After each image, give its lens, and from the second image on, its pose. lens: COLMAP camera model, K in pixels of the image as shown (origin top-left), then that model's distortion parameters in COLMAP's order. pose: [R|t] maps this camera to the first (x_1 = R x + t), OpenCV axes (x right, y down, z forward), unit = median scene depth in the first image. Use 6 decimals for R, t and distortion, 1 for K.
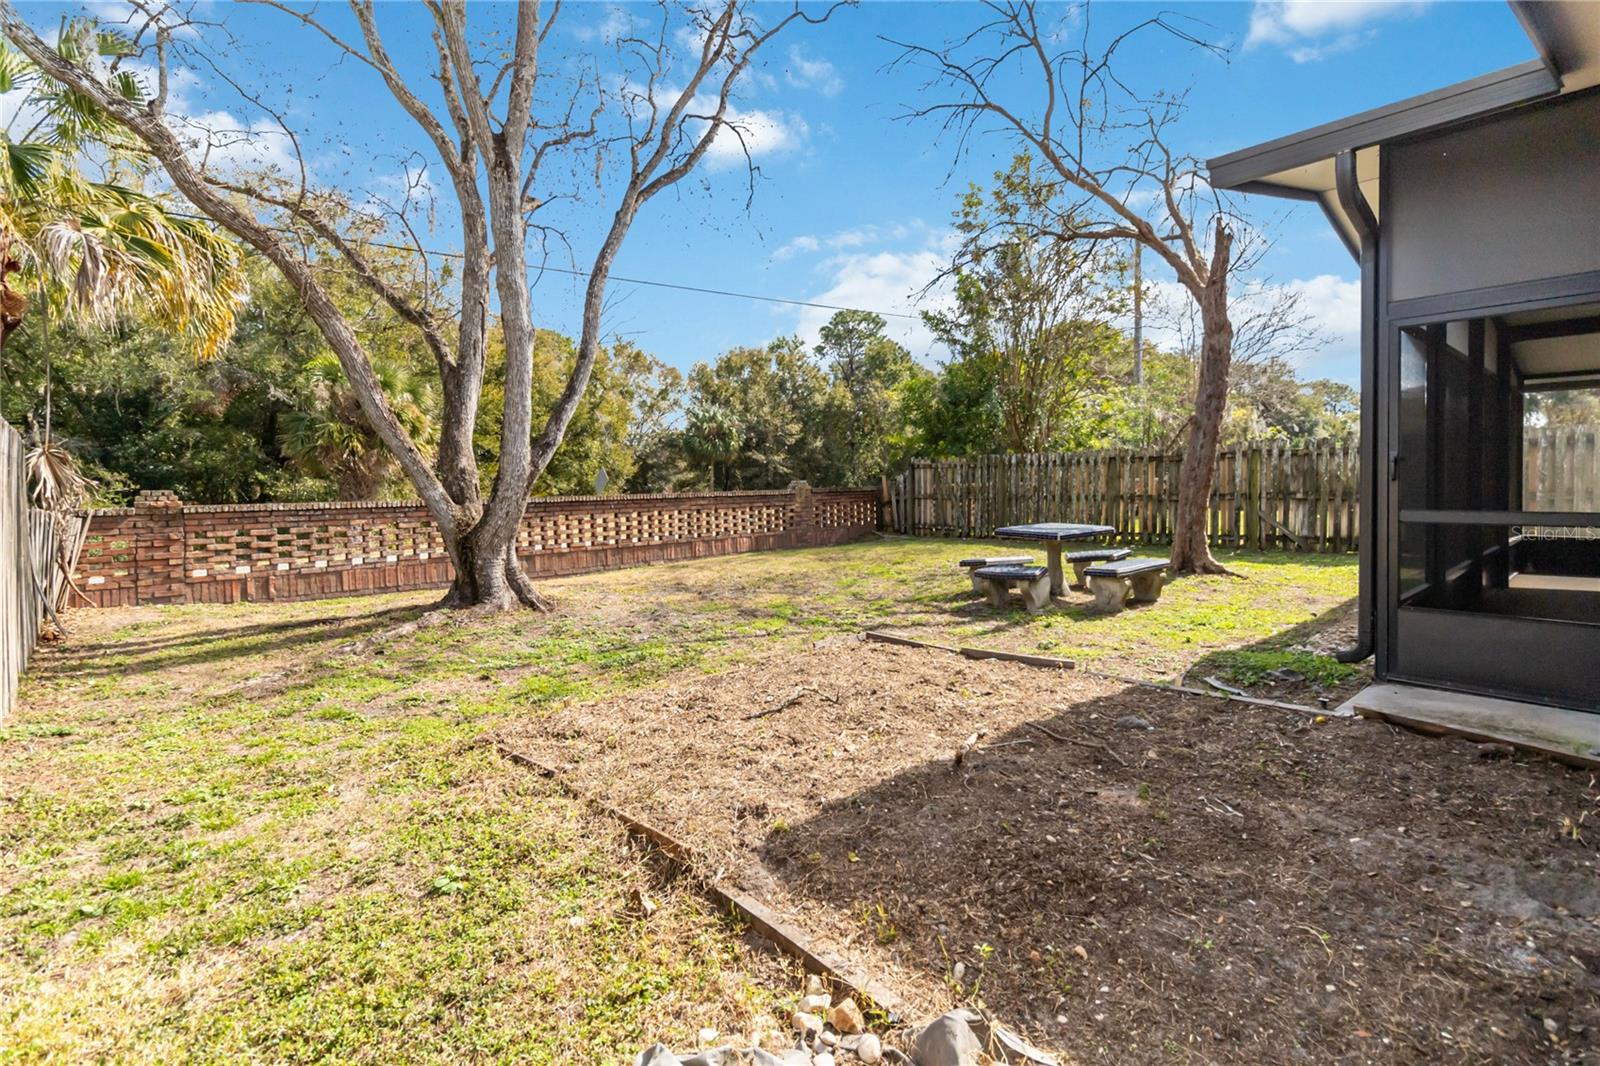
lens RADIAL K [[767.3, 0, 807.5], [0, 767.3, 507.5], [0, 0, 1]] dist [0.000017, -0.000150]
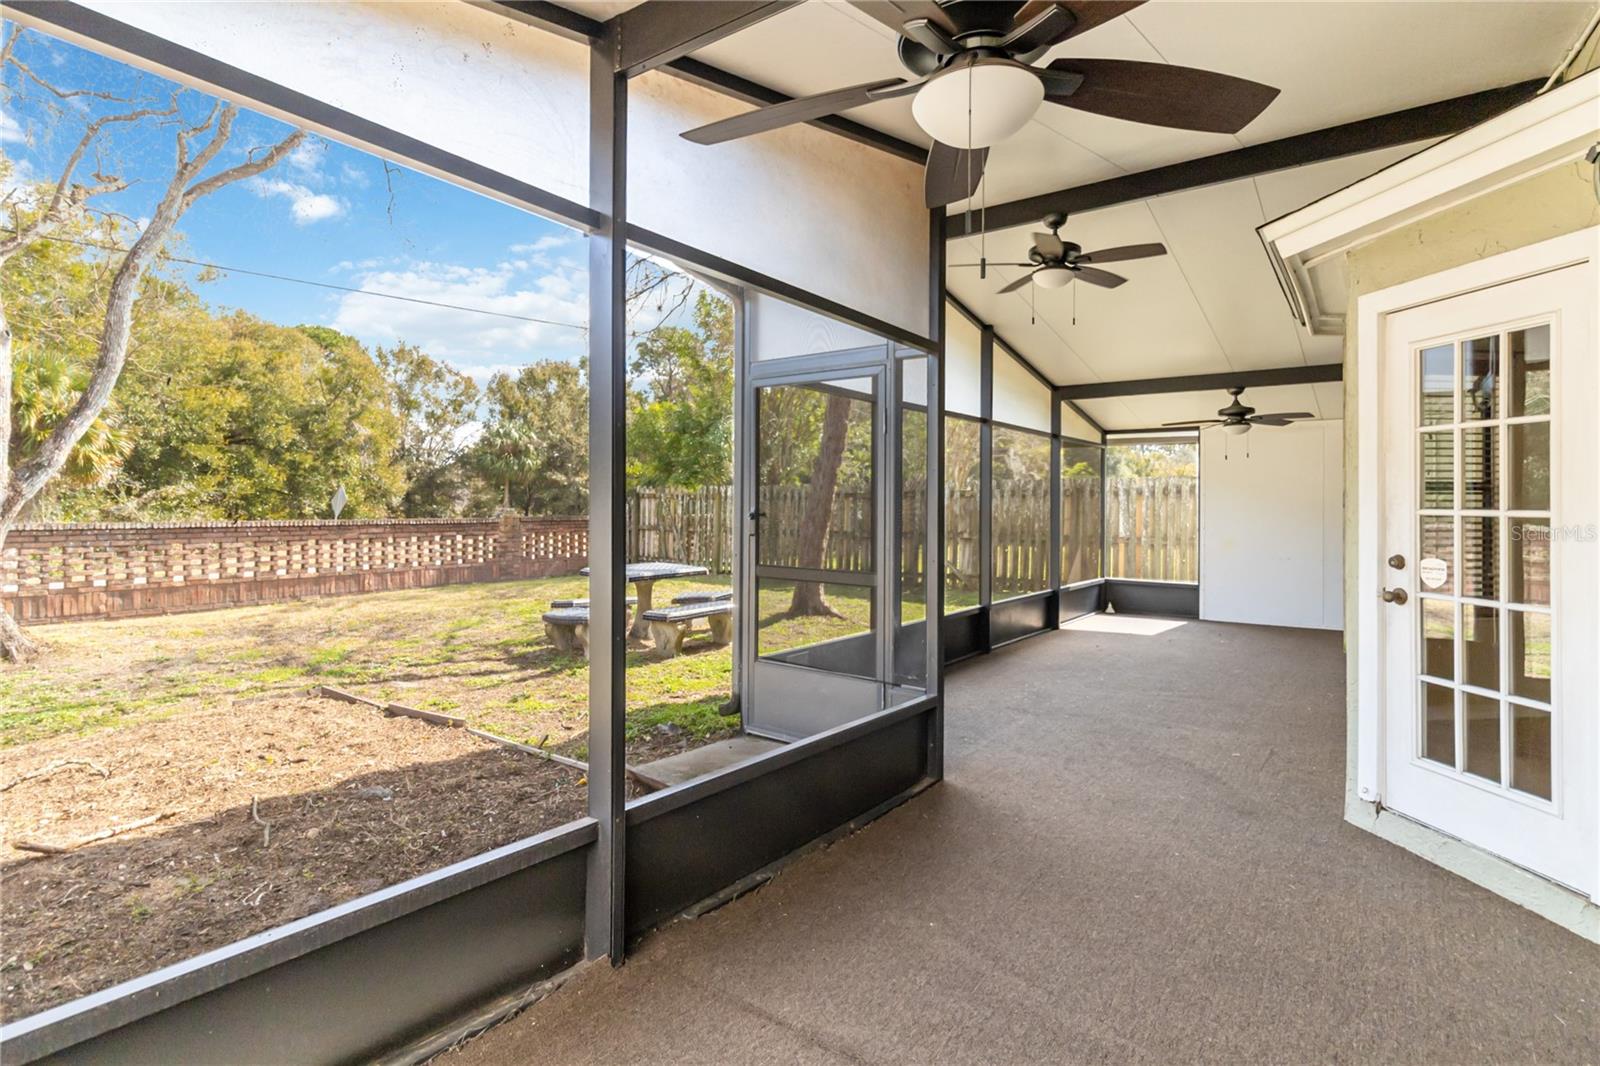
lens RADIAL K [[803.4, 0, 797.8], [0, 803.4, 502.1], [0, 0, 1]] dist [-0.001179, 0.000094]
pose [[0.982402, 0.024169, 0.185208, 0.171937], [-0.016968, 0.999041, -0.040366, -0.010325], [-0.186006, 0.036513, 0.981870, -0.017589]]
